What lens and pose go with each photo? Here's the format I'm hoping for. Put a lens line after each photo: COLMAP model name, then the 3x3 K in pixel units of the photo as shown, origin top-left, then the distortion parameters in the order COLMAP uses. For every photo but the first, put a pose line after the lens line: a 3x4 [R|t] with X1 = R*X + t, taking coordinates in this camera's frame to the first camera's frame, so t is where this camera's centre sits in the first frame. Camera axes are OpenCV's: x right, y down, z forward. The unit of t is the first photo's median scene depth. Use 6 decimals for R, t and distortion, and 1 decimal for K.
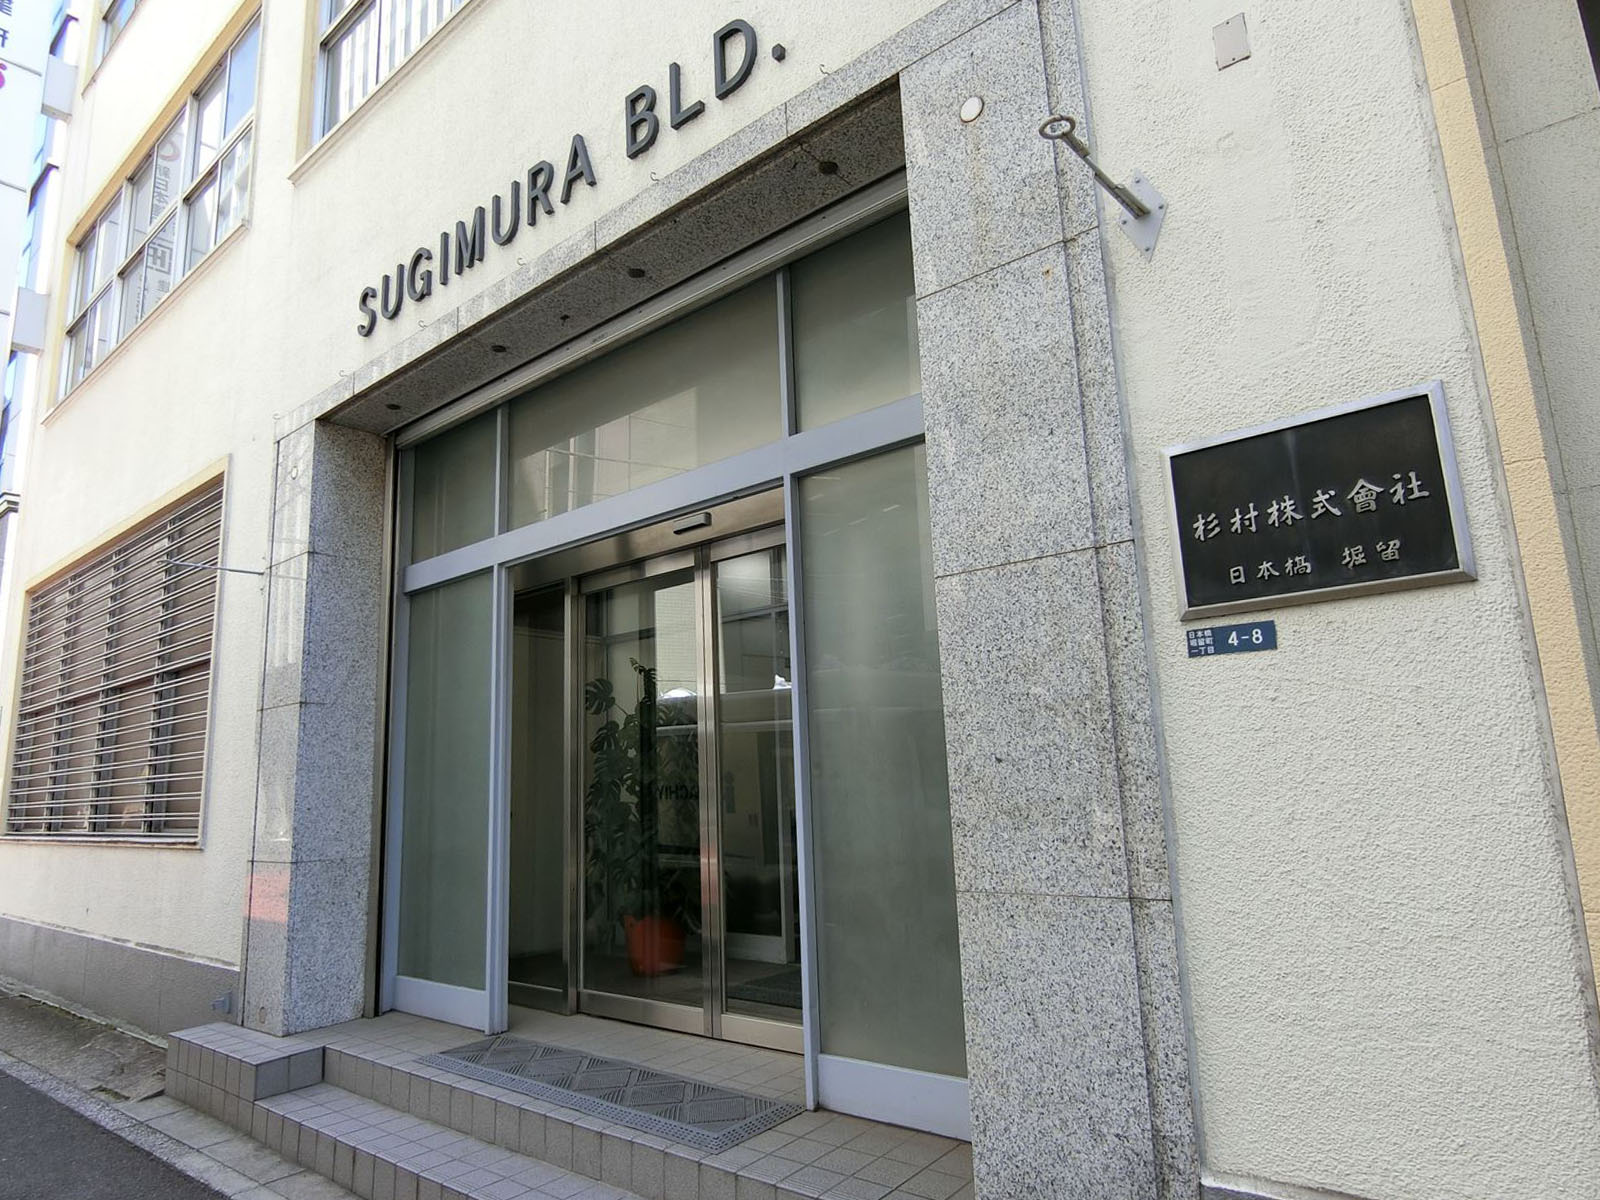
lens RADIAL K [[957.4, 0, 800.0], [0, 957.4, 600.0], [0, 0, 1]] dist [0.005739, 0.001824]
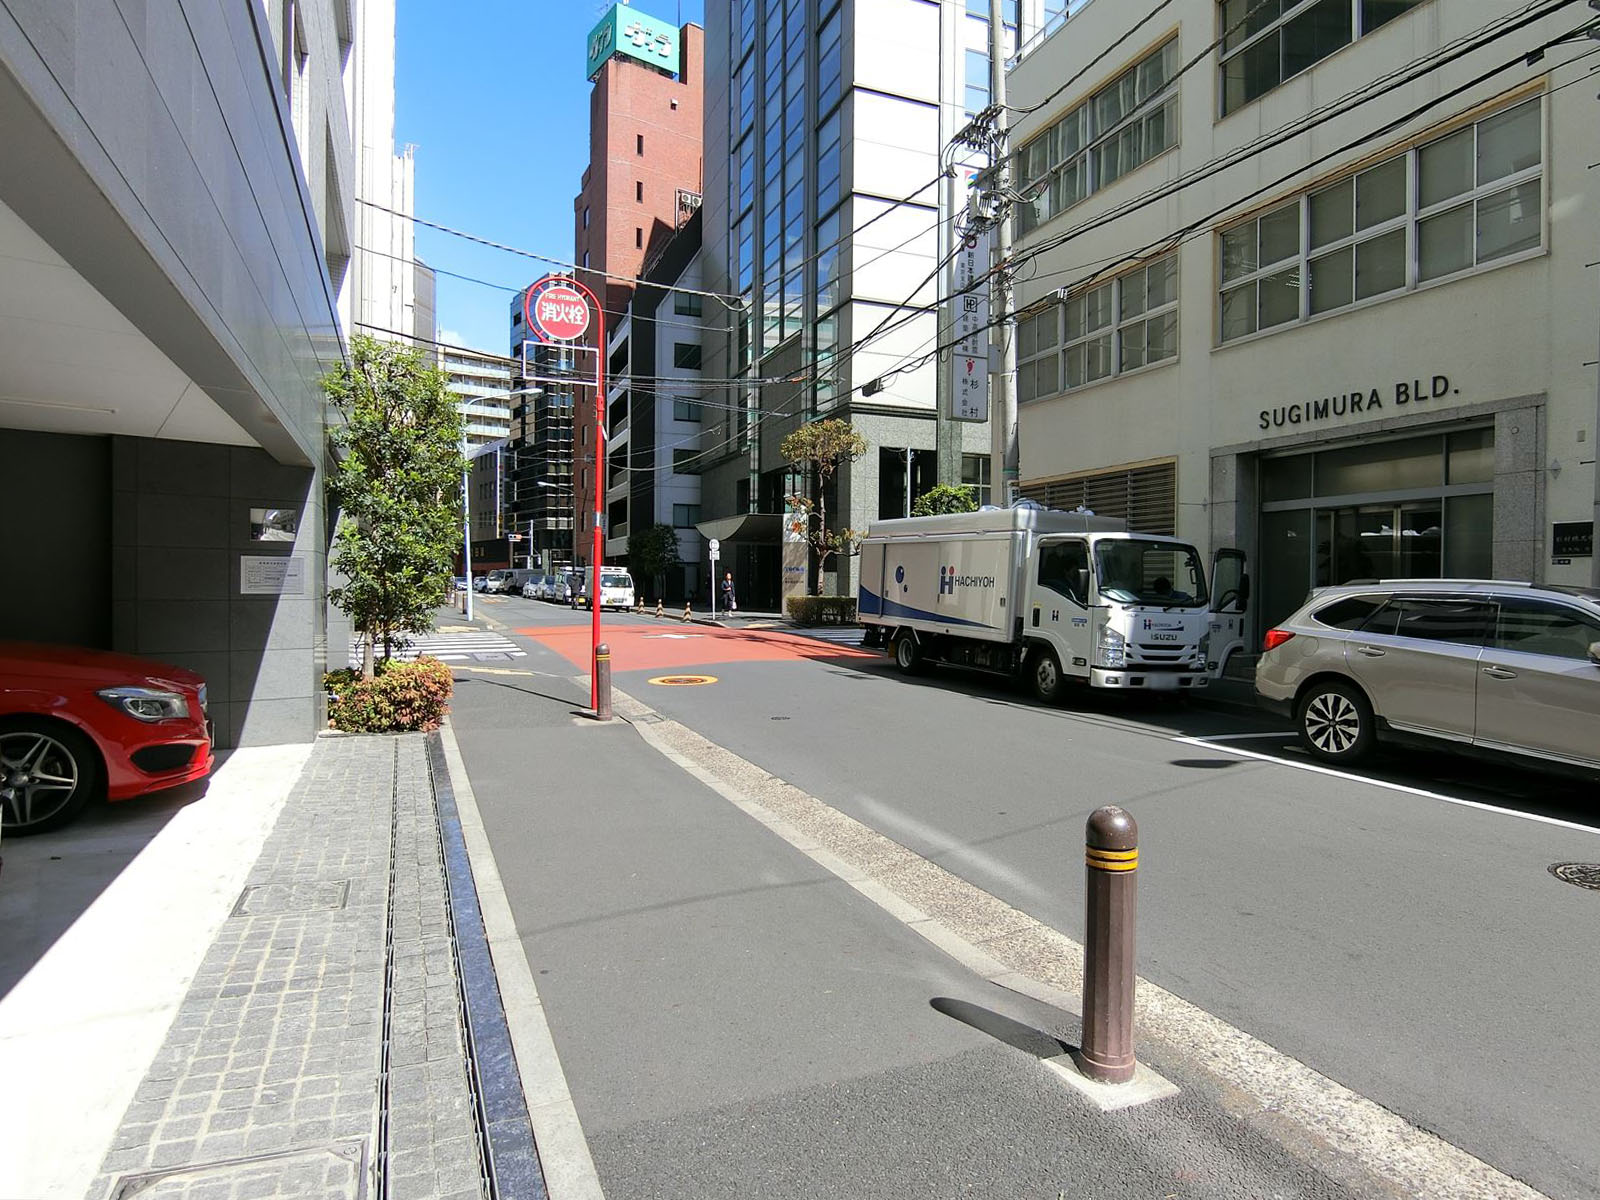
lens RADIAL K [[957.4, 0, 800.0], [0, 957.4, 600.0], [0, 0, 1]] dist [0.005739, 0.001824]
pose [[0.879202, 0.049551, -0.473865, -0.393680], [0.048250, 0.980204, 0.192021, -0.539000], [0.473999, -0.191689, 0.859407, -3.085790]]
